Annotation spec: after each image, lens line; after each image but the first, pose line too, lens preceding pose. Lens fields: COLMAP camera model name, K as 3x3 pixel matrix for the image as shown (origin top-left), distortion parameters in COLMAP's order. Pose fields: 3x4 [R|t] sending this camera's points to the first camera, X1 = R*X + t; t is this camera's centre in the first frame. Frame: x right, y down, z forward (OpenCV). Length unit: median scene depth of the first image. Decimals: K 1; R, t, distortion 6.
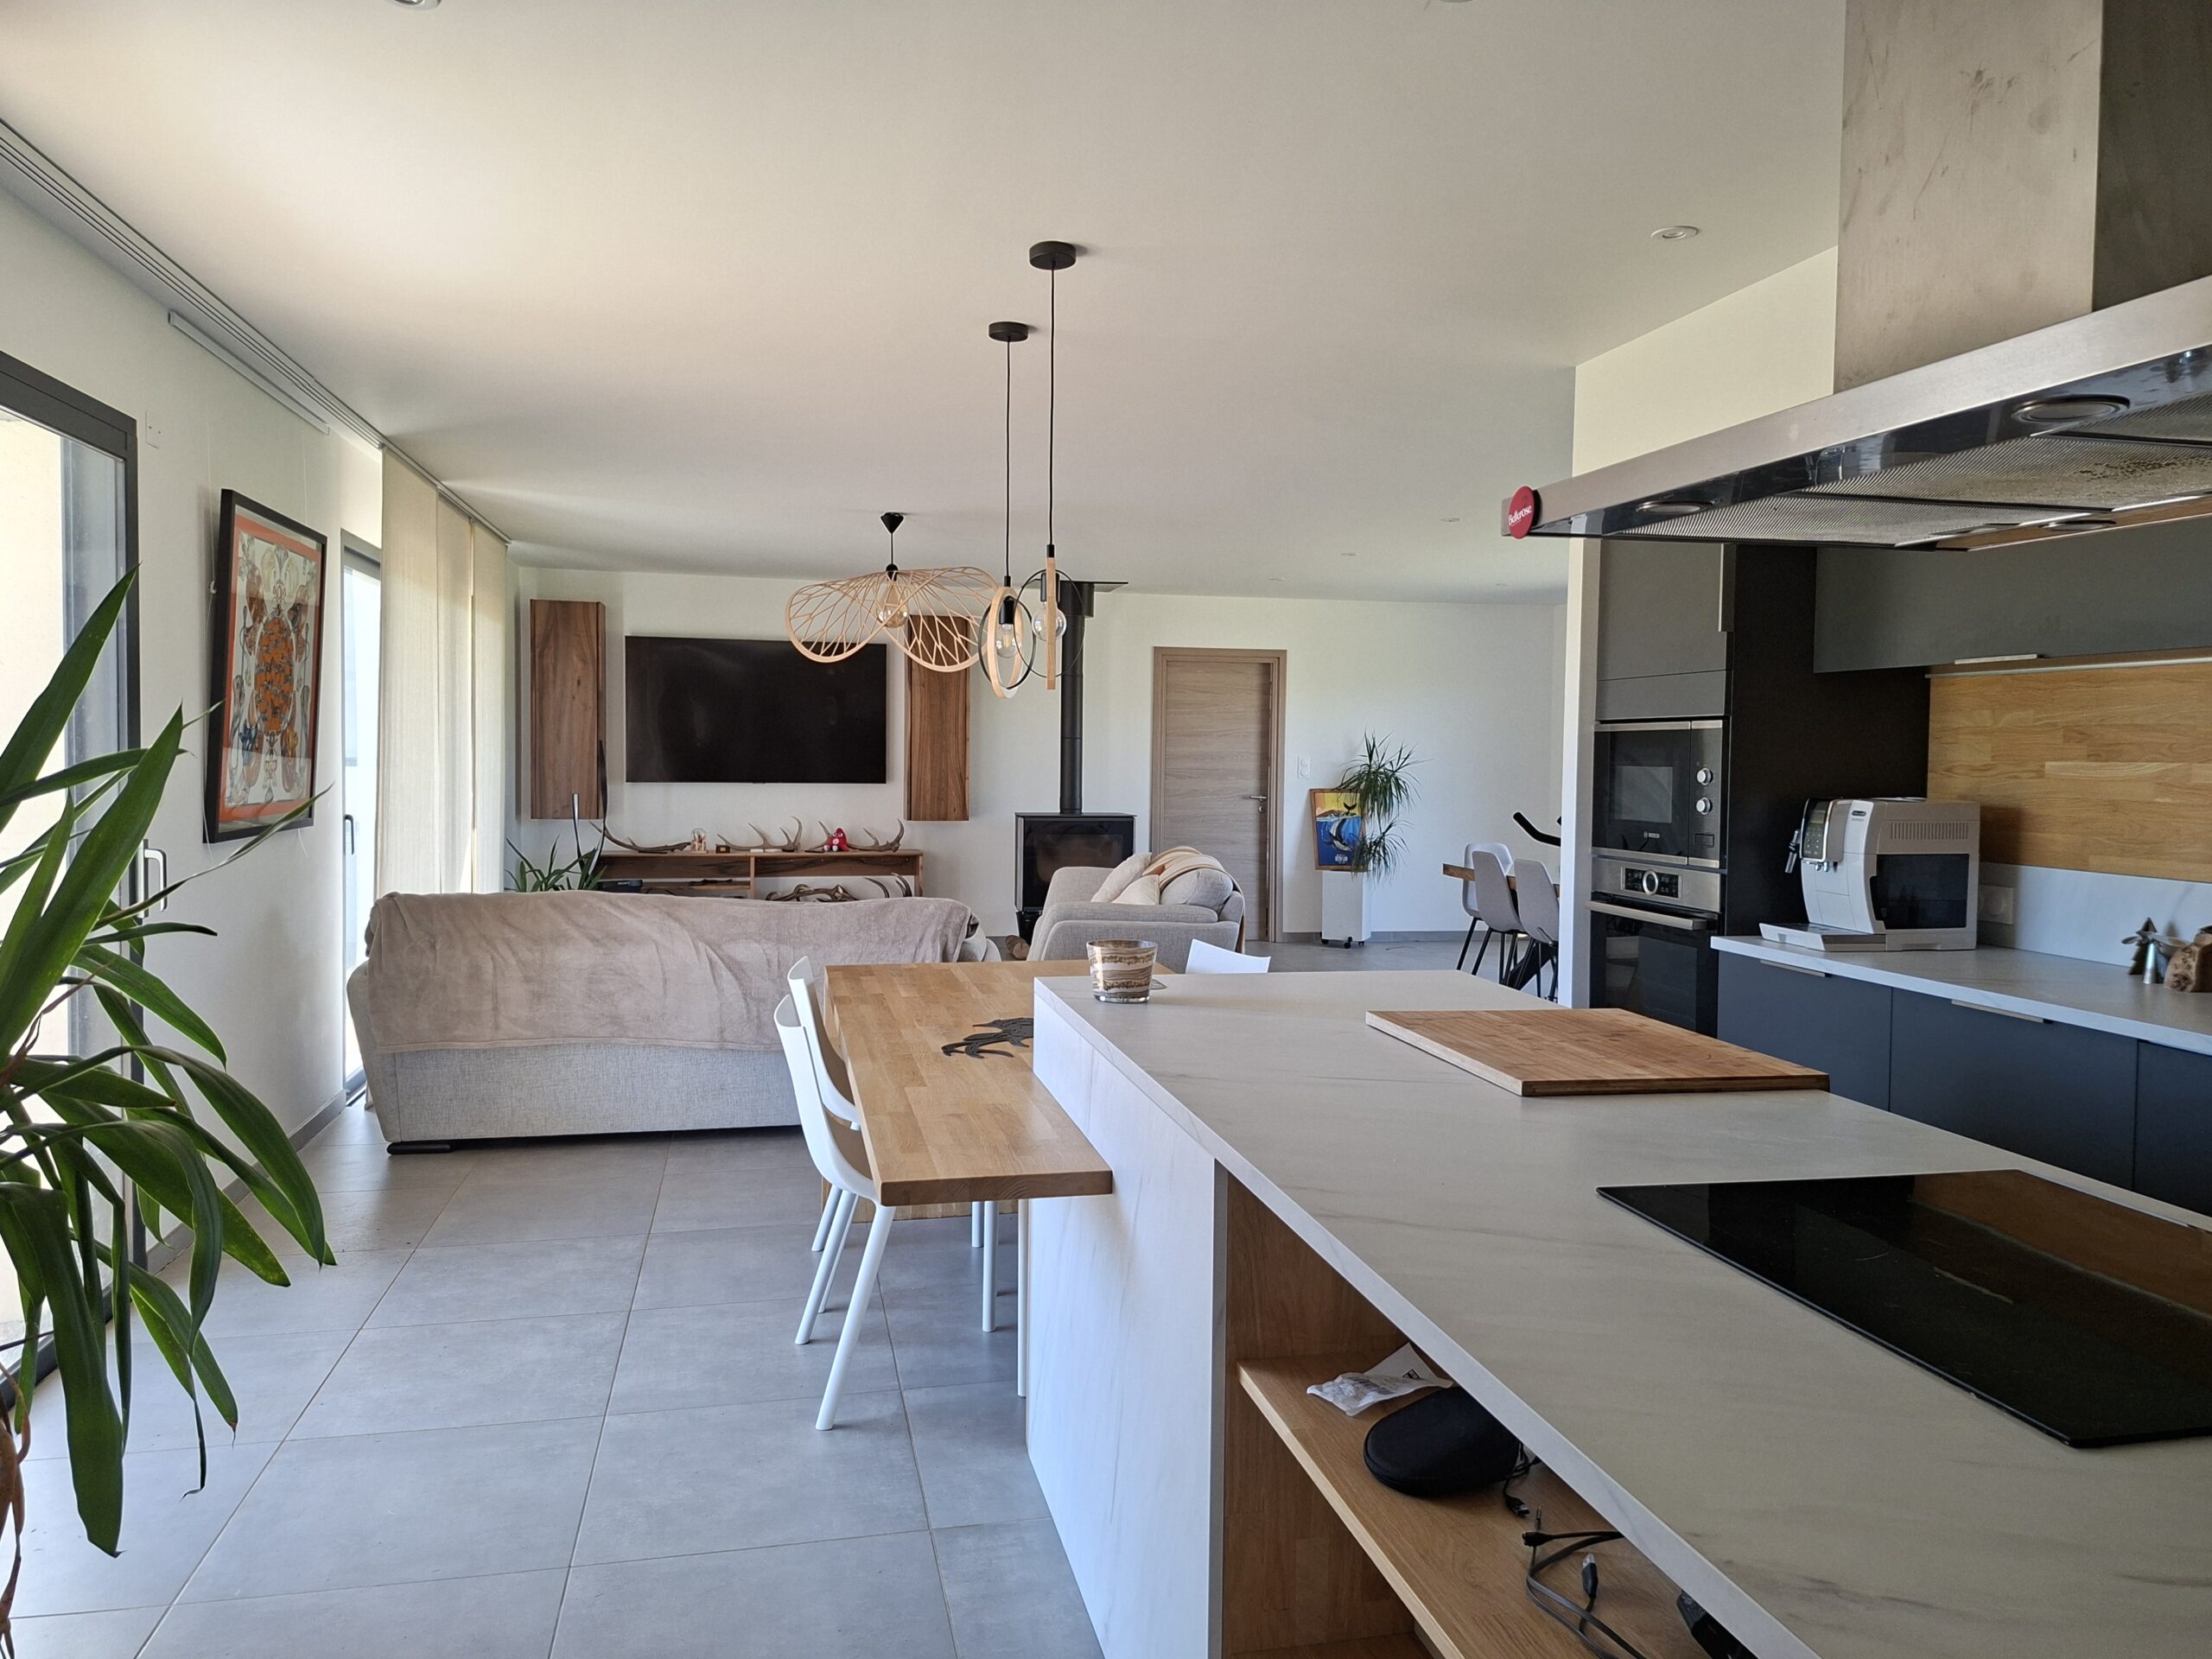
lens RADIAL K [[1534.7, 0, 1101.6], [0, 1534.7, 815.5], [0, 0, 1]] dist [0.140949, -0.178367]
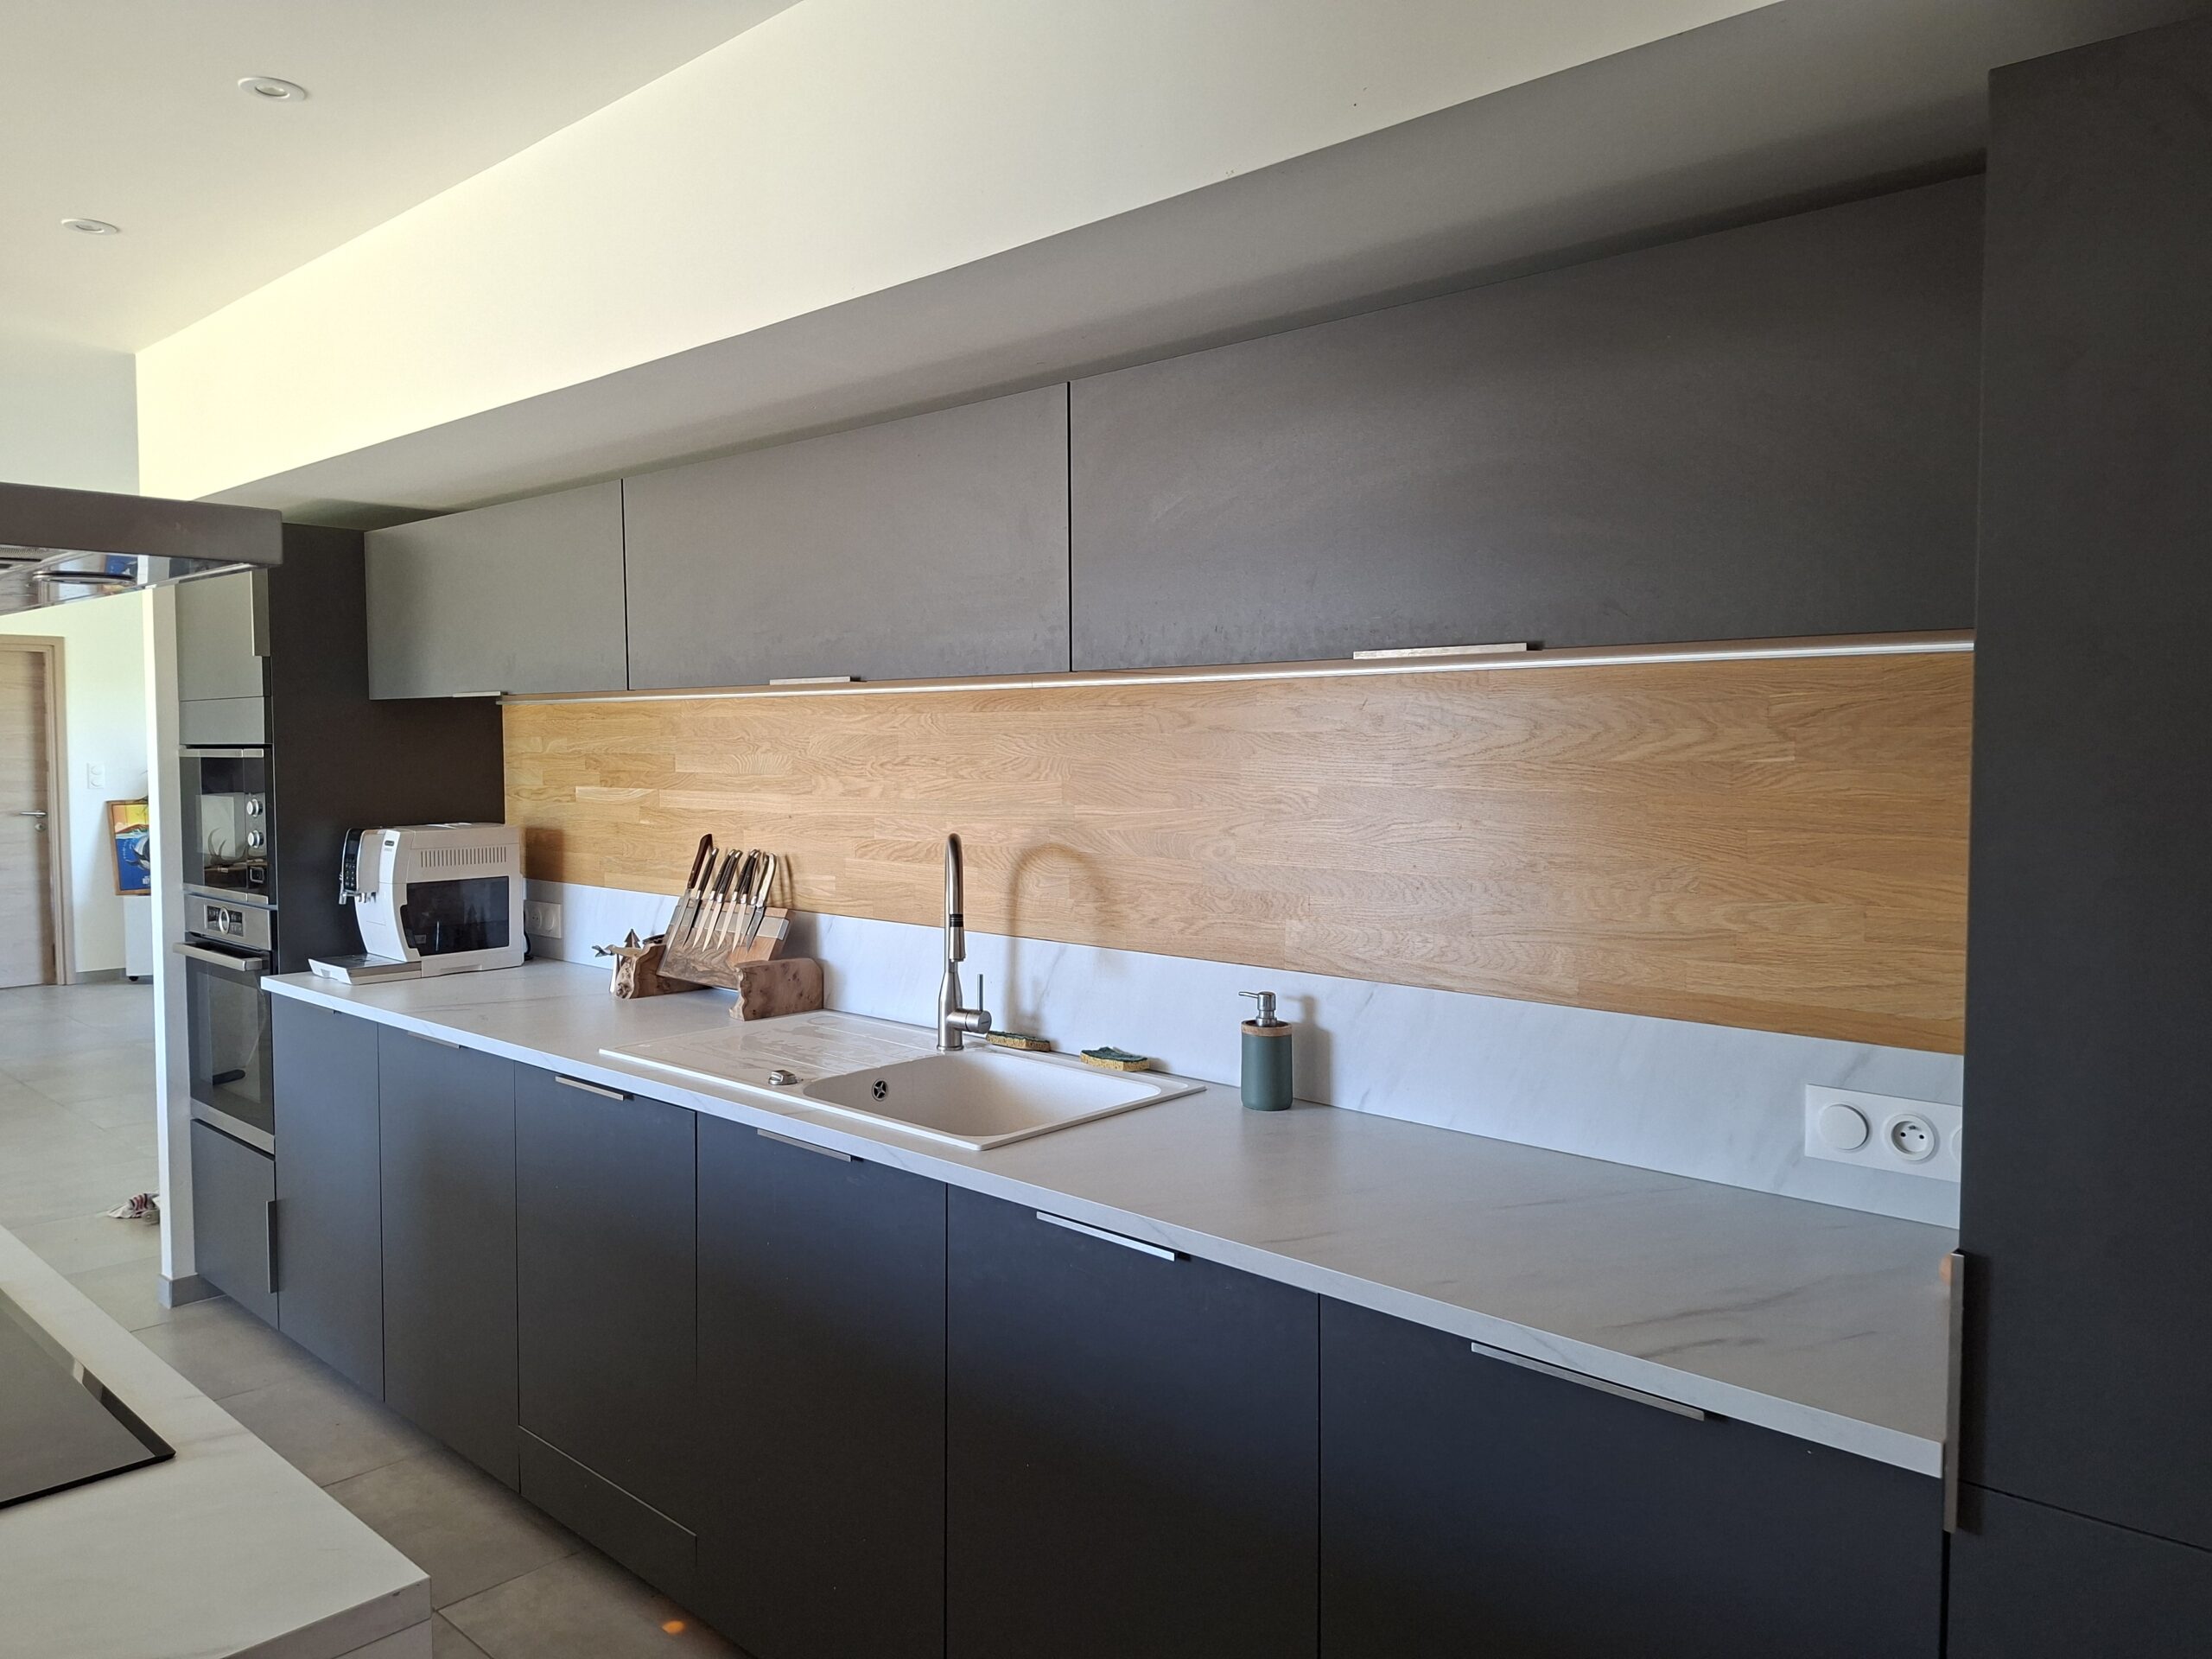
lens RADIAL K [[1534.7, 0, 1101.6], [0, 1534.7, 815.5], [0, 0, 1]] dist [0.140949, -0.178367]
pose [[0.827242, -0.042093, 0.560267, 0.245095], [0.036172, 0.999111, 0.021655, -0.019891], [-0.560681, 0.002353, 0.828029, -0.067592]]
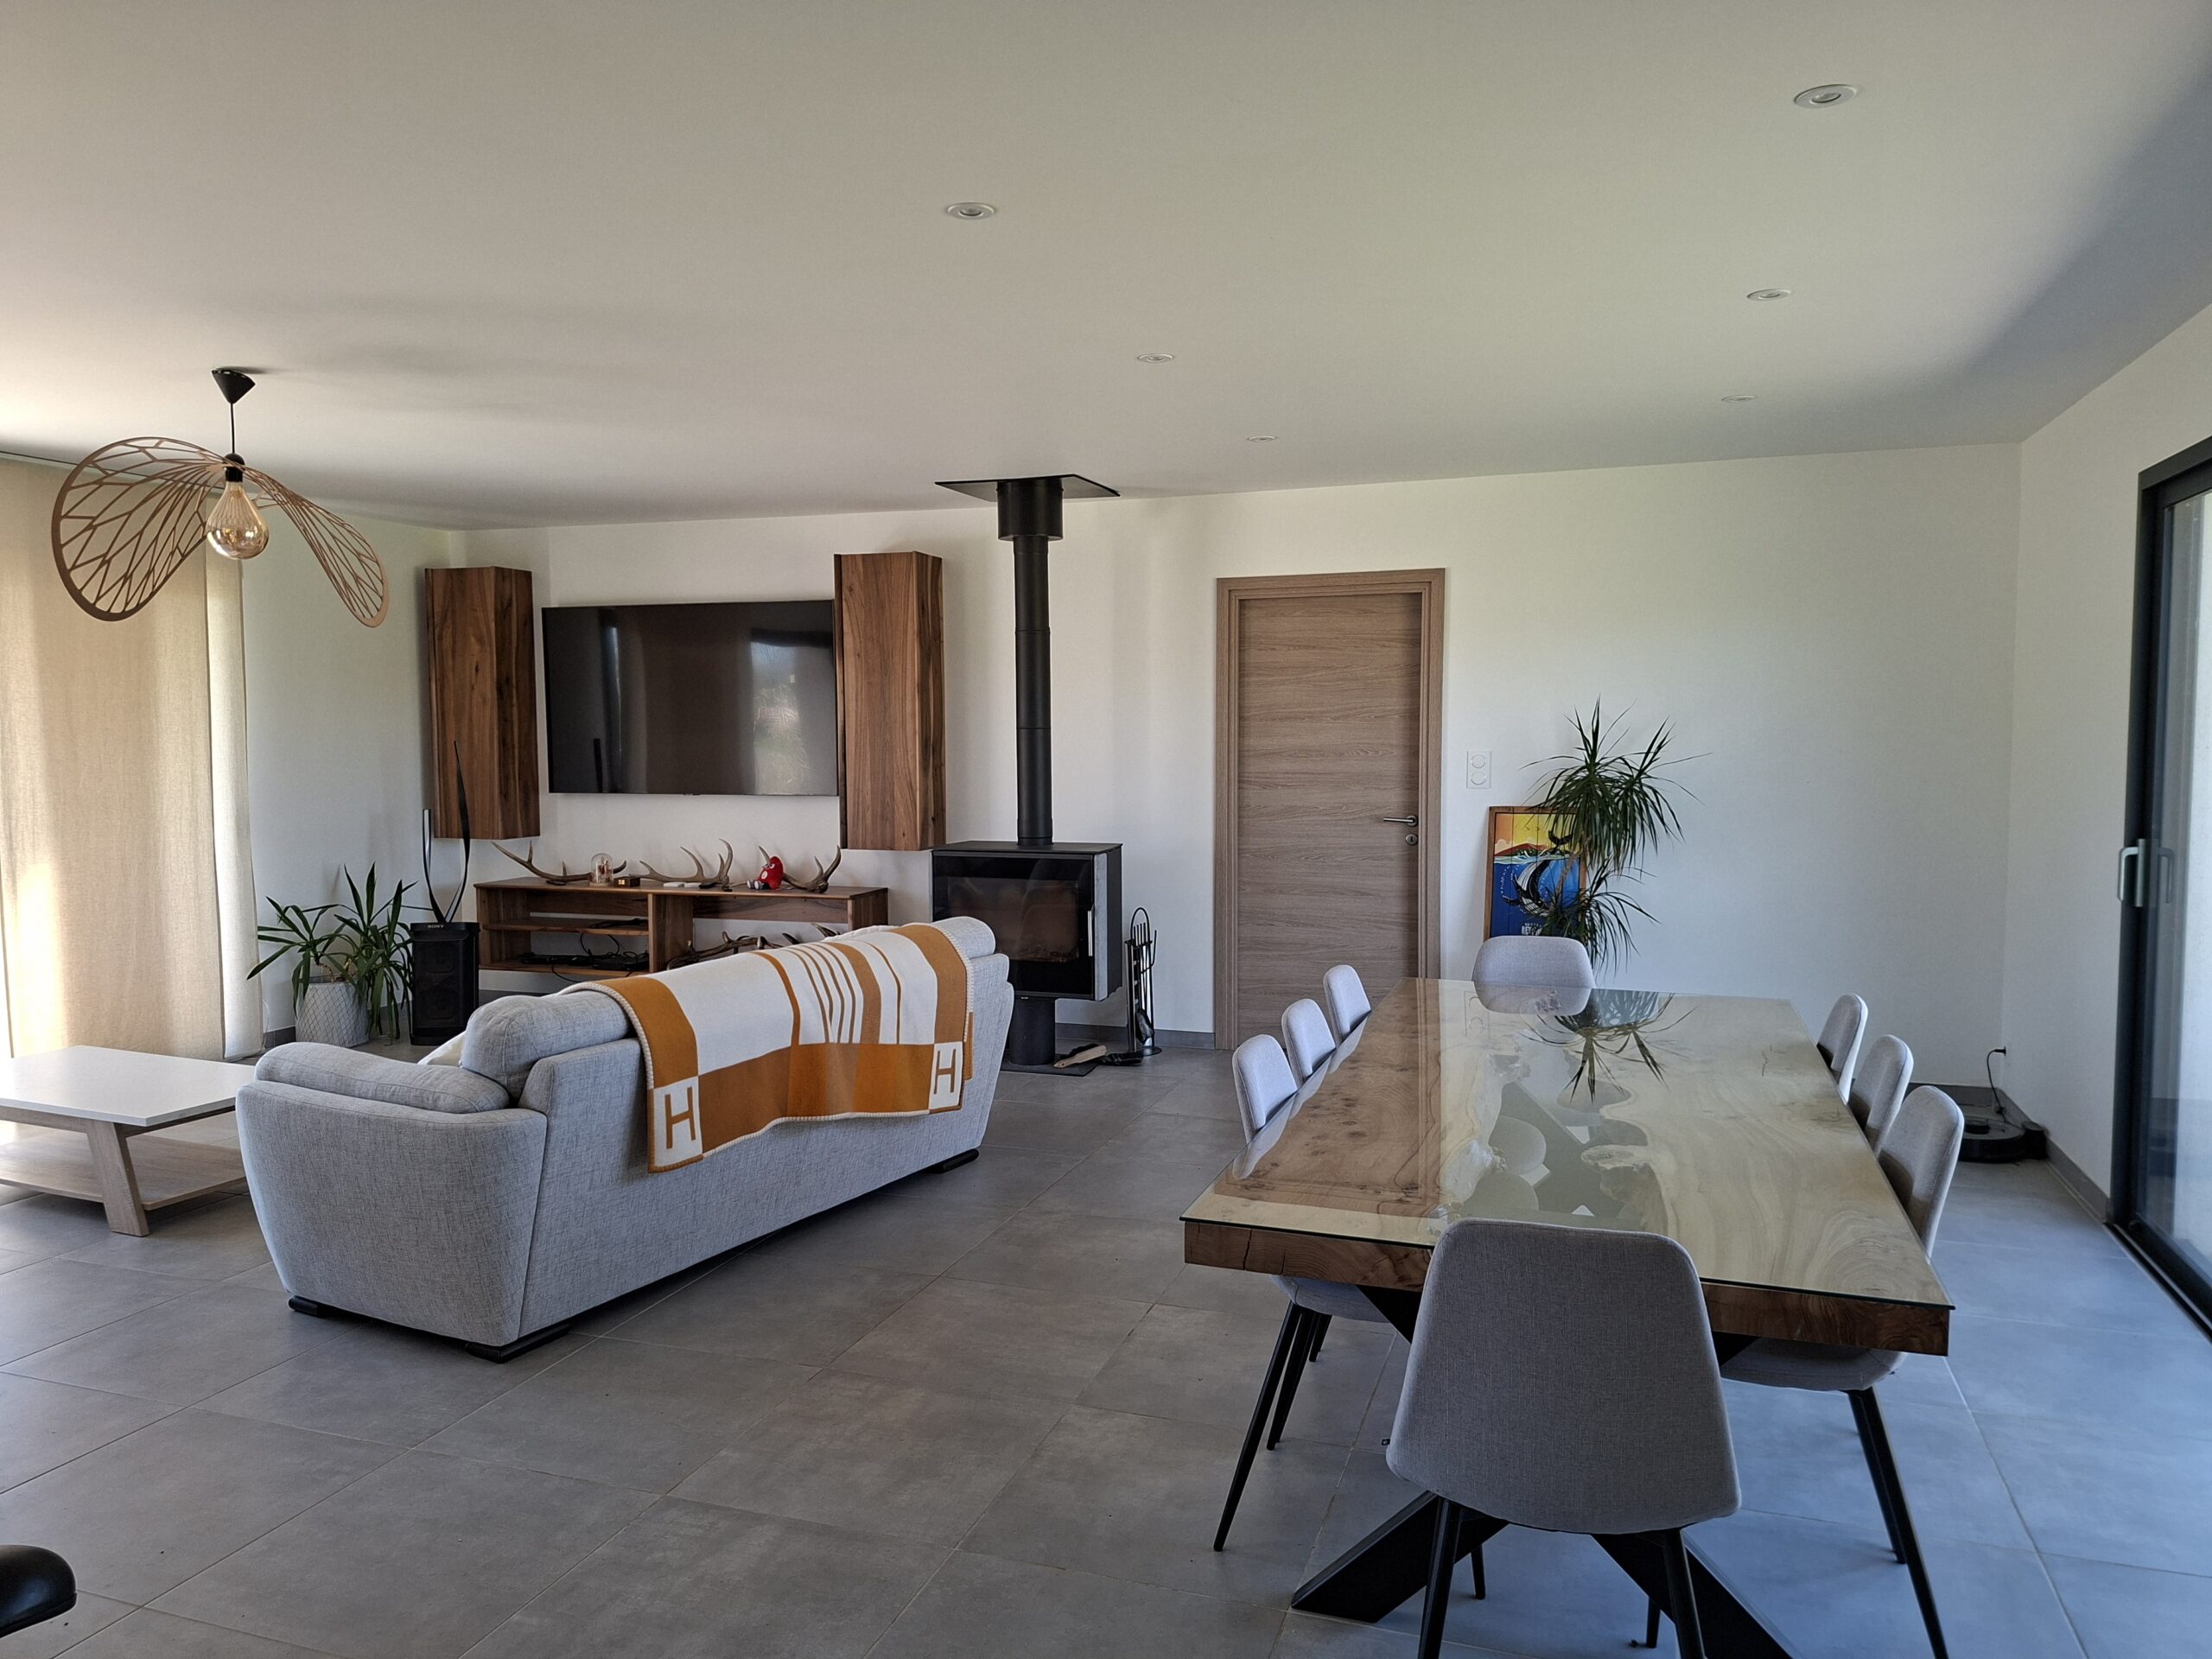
lens RADIAL K [[1534.7, 0, 1101.6], [0, 1534.7, 815.5], [0, 0, 1]] dist [0.140949, -0.178367]
pose [[0.850630, 0.013472, -0.525592, 0.764091], [-0.007324, 0.999878, 0.013776, -0.050458], [0.525714, -0.007869, 0.850625, 1.031454]]
